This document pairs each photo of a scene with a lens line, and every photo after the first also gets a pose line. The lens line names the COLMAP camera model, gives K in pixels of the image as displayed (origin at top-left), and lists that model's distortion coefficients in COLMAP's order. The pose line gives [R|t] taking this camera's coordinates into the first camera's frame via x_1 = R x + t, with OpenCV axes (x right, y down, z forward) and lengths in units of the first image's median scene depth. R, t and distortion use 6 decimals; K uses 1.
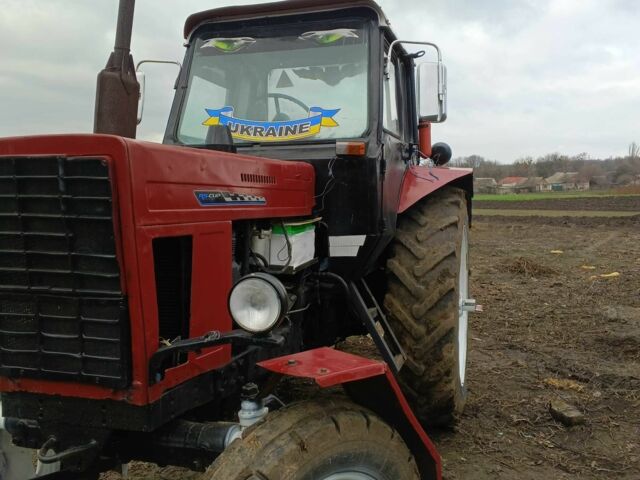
lens RADIAL K [[624.3, 0, 320.0], [0, 624.3, 240.0], [0, 0, 1]] dist [0.179536, -0.505314]
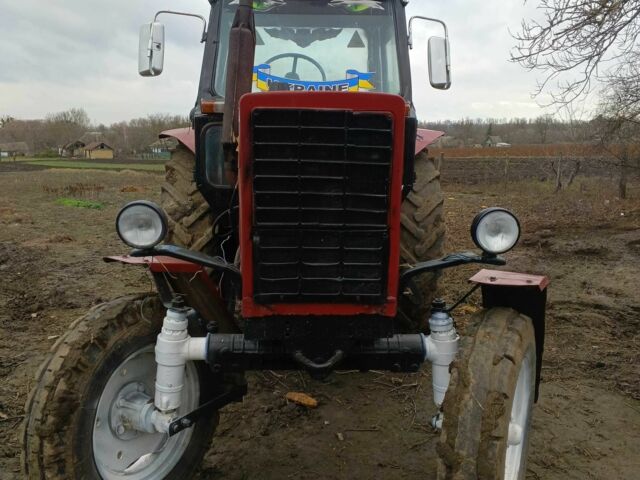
lens RADIAL K [[624.3, 0, 320.0], [0, 624.3, 240.0], [0, 0, 1]] dist [0.179536, -0.505314]
pose [[0.944604, -0.027451, 0.327061, -0.434041], [0.006609, 0.997885, 0.064669, 0.016782], [-0.328145, -0.058925, 0.942788, -0.053981]]
